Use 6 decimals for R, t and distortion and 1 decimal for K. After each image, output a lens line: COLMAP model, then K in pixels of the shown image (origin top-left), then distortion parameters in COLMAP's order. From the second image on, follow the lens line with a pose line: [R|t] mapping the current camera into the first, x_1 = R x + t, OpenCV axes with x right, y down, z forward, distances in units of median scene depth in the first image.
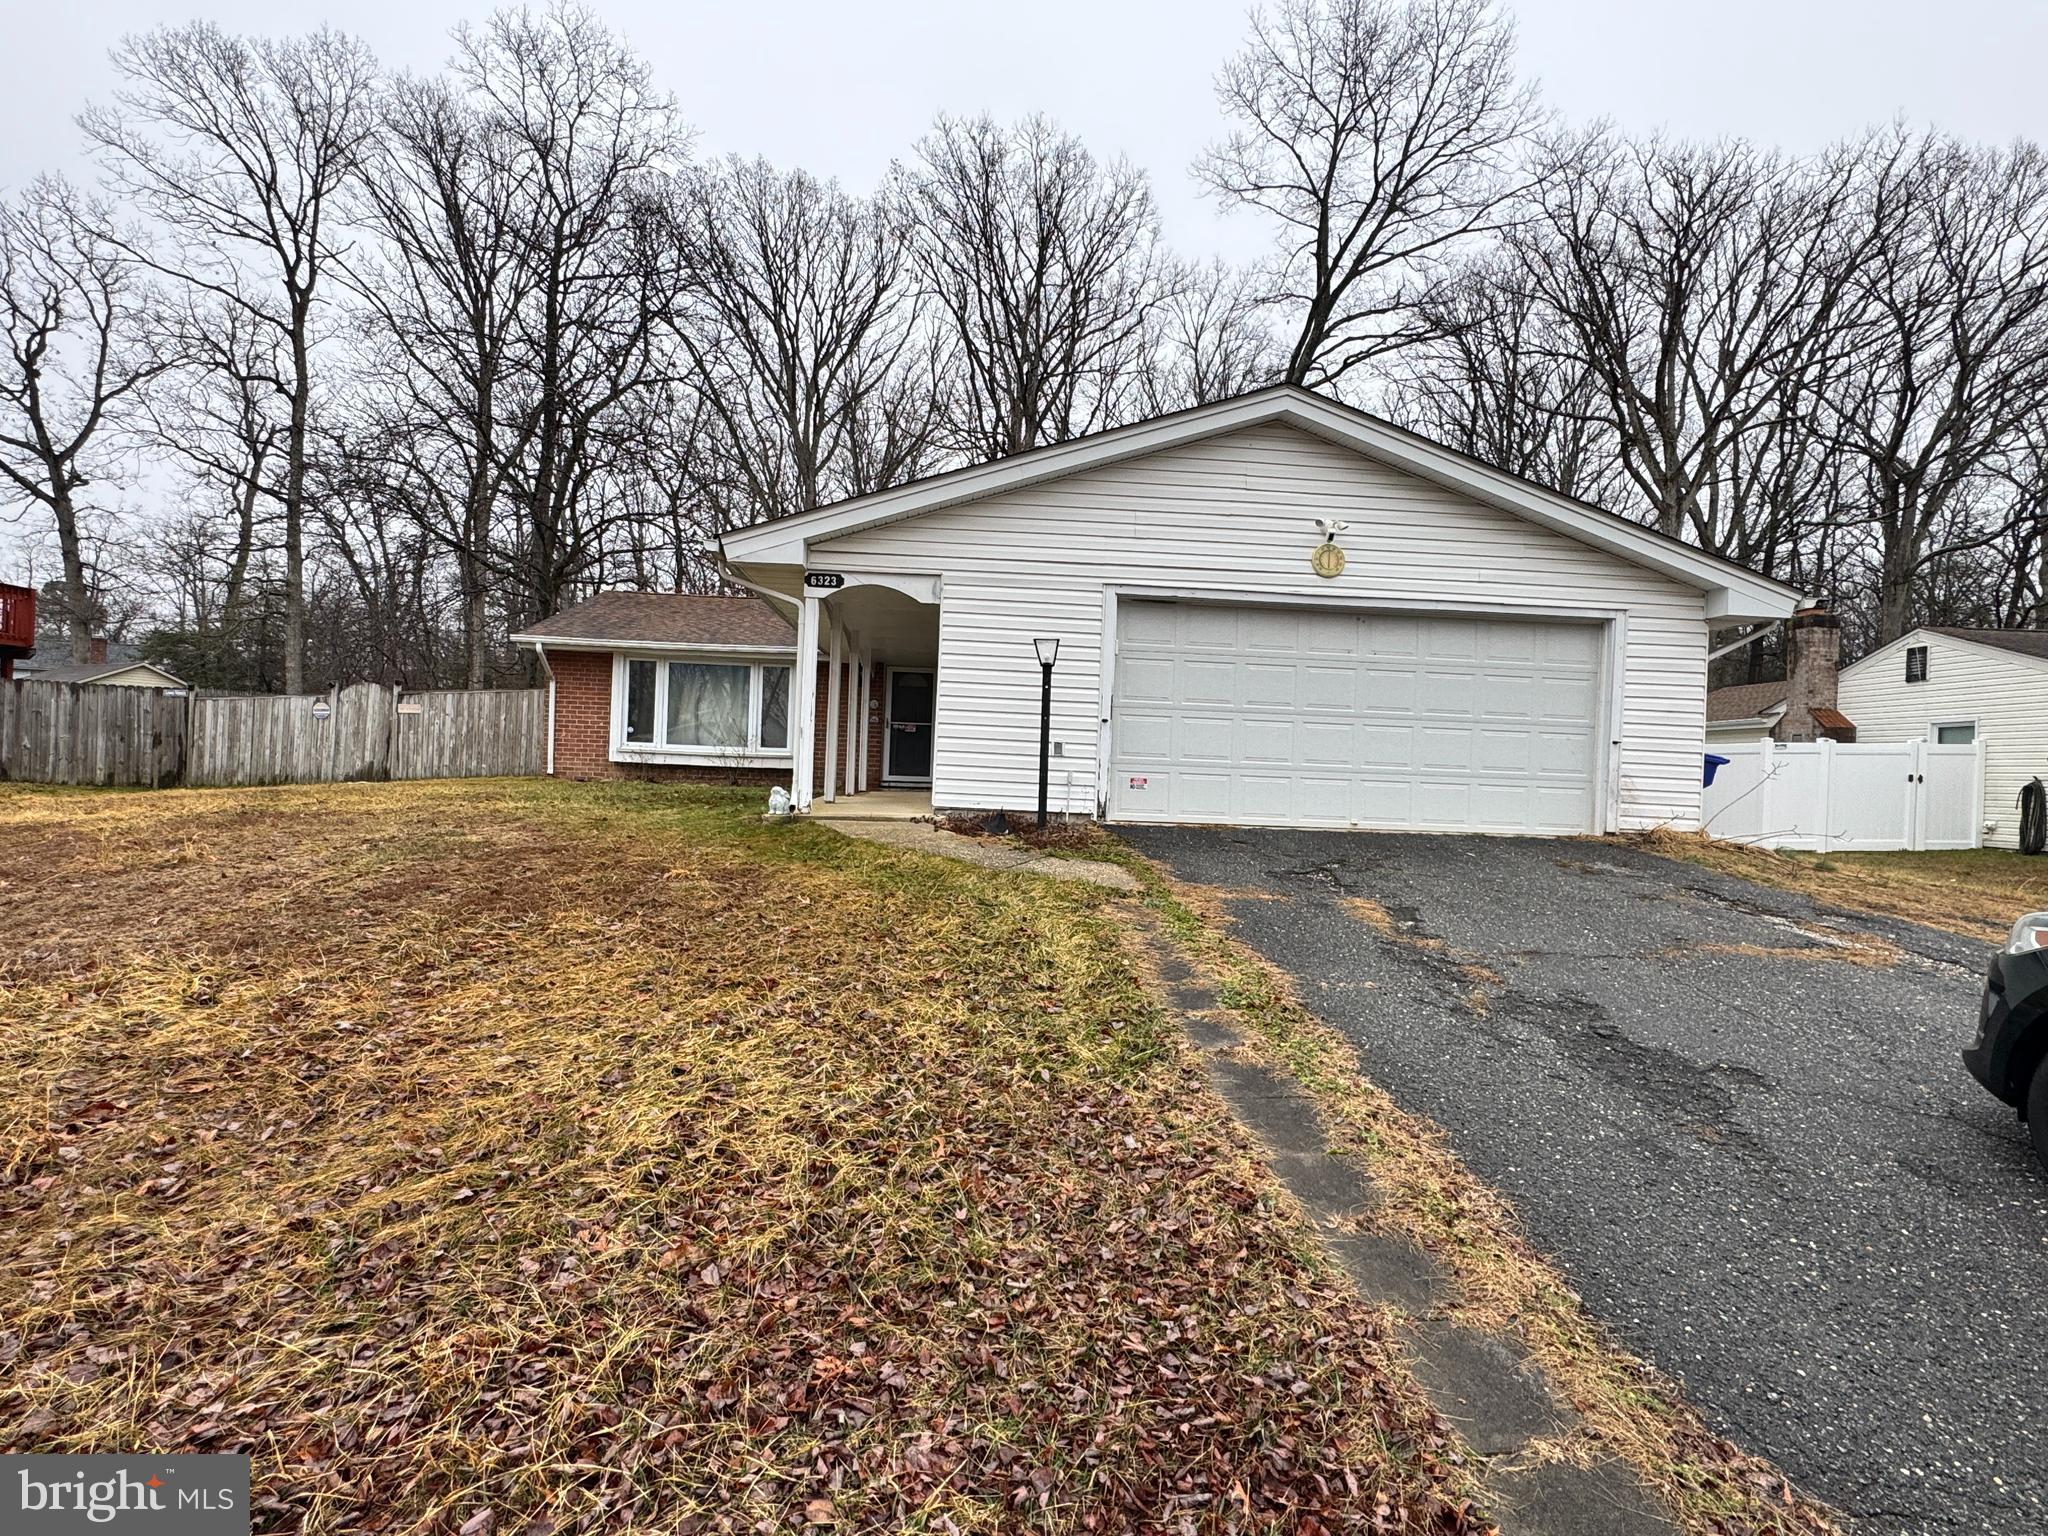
lens RADIAL K [[1009.8, 0, 1024.9], [0, 1009.8, 762.8], [0, 0, 1]] dist [0.000203, 0.000002]
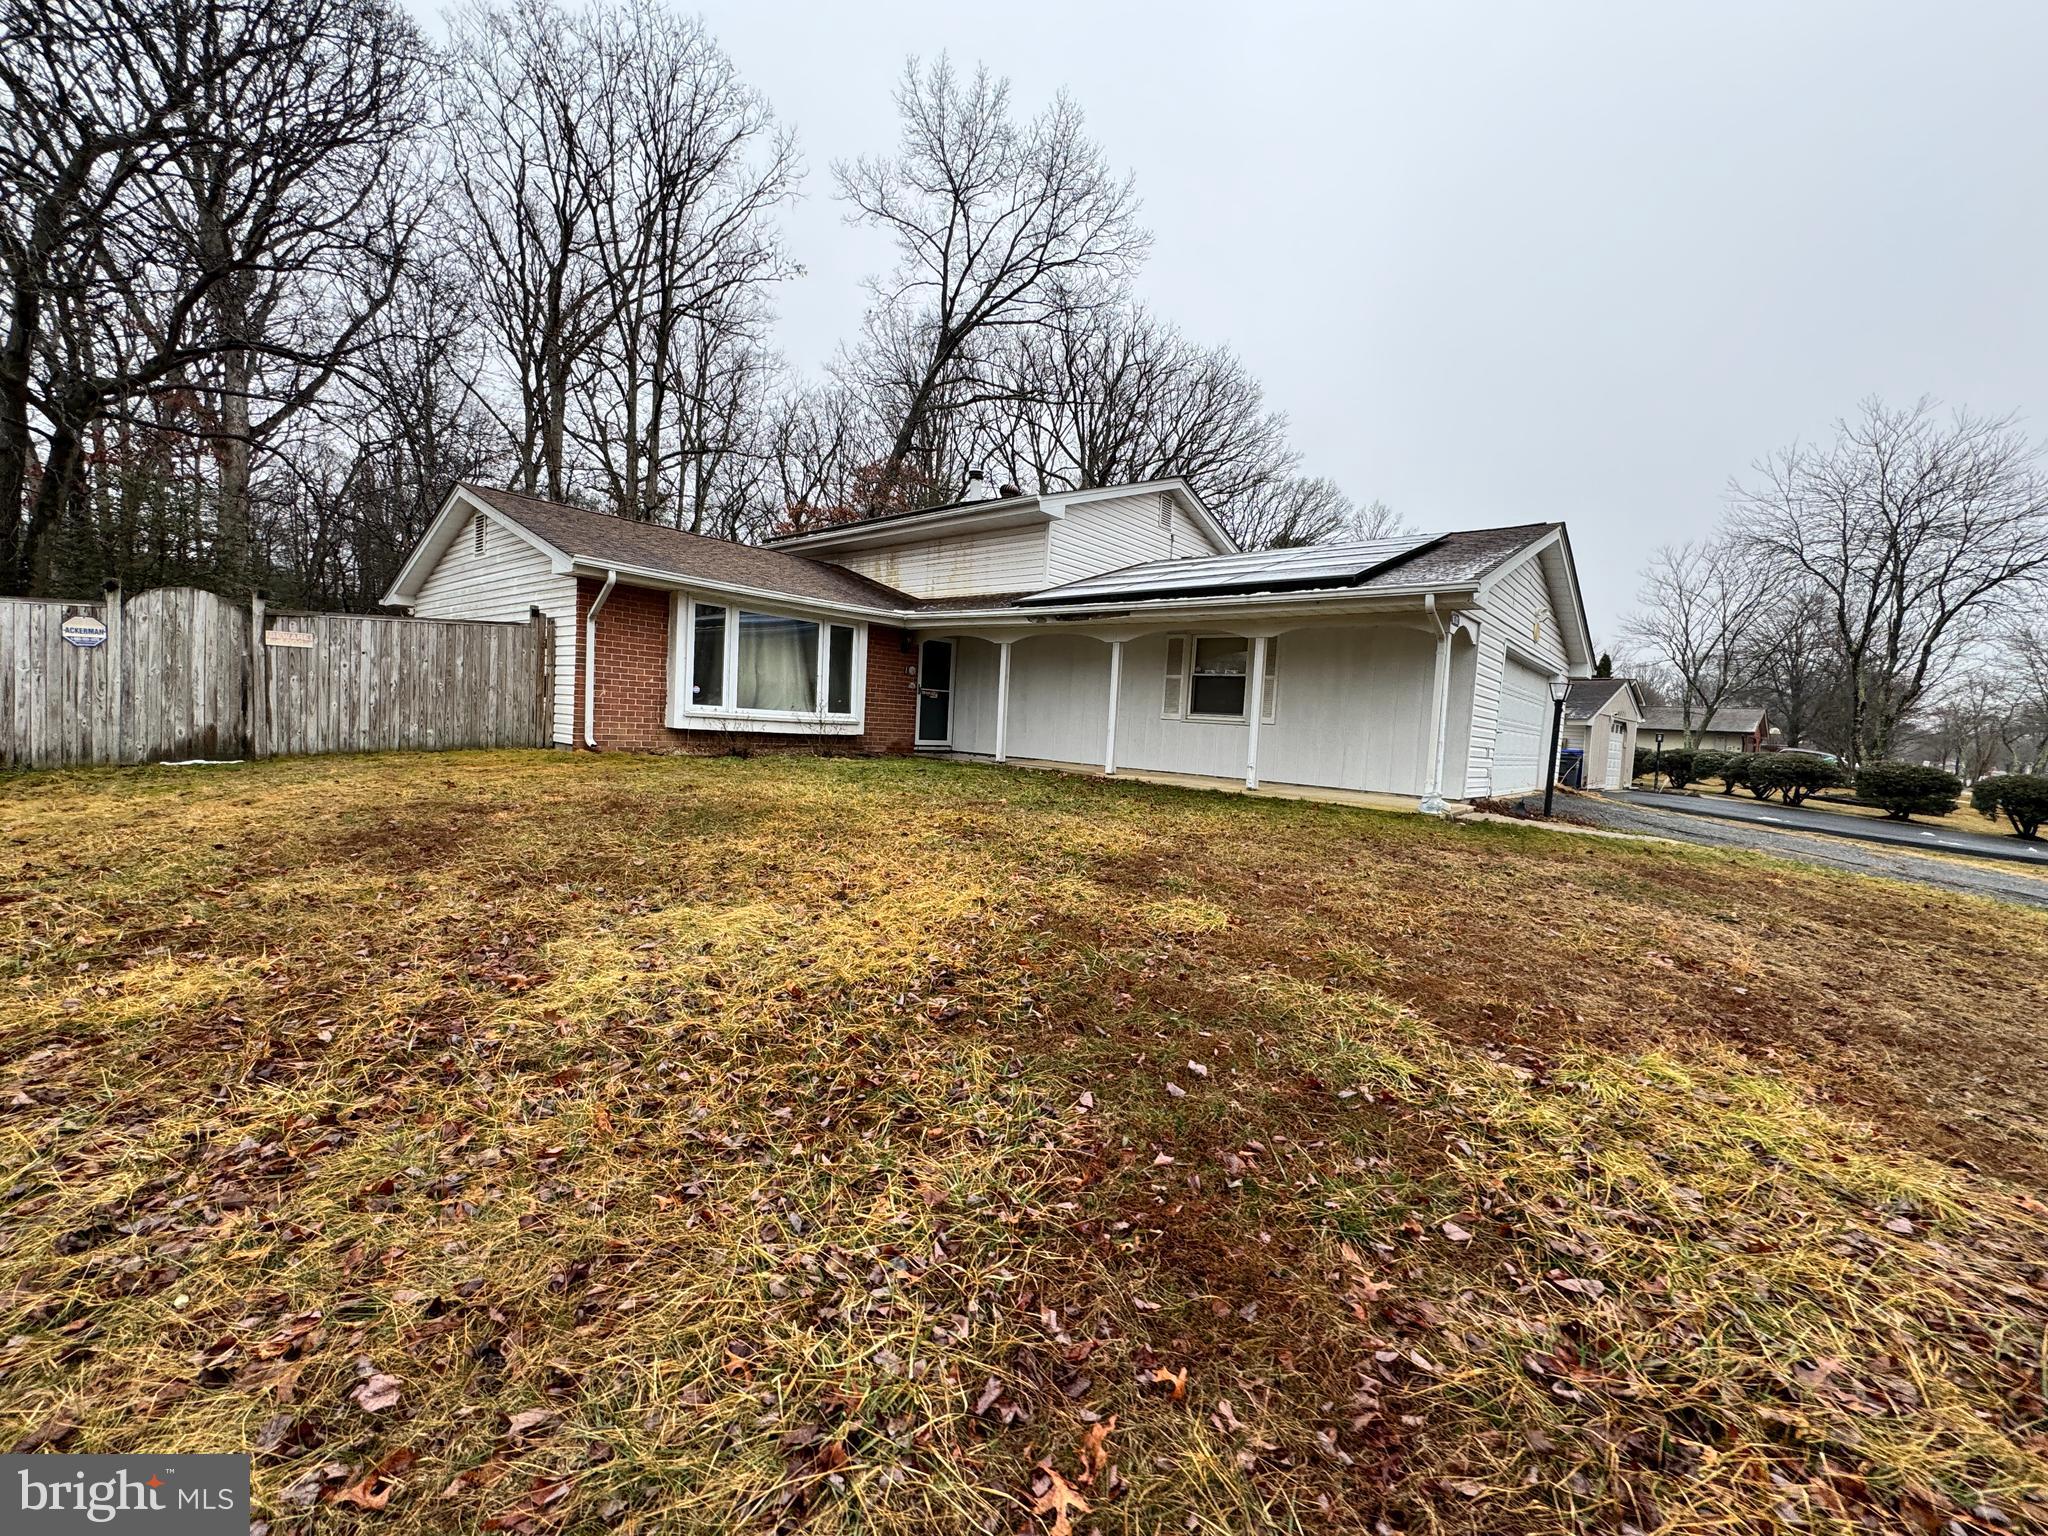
lens RADIAL K [[814.4, 0, 1024.7], [0, 814.4, 769.9], [0, 0, 1]] dist [-0.003250, 0.000724]
pose [[0.713819, -0.035396, 0.699435, -0.660693], [-0.029508, 0.996315, 0.080535, -0.028438], [-0.699708, -0.078126, 0.710144, 0.340318]]
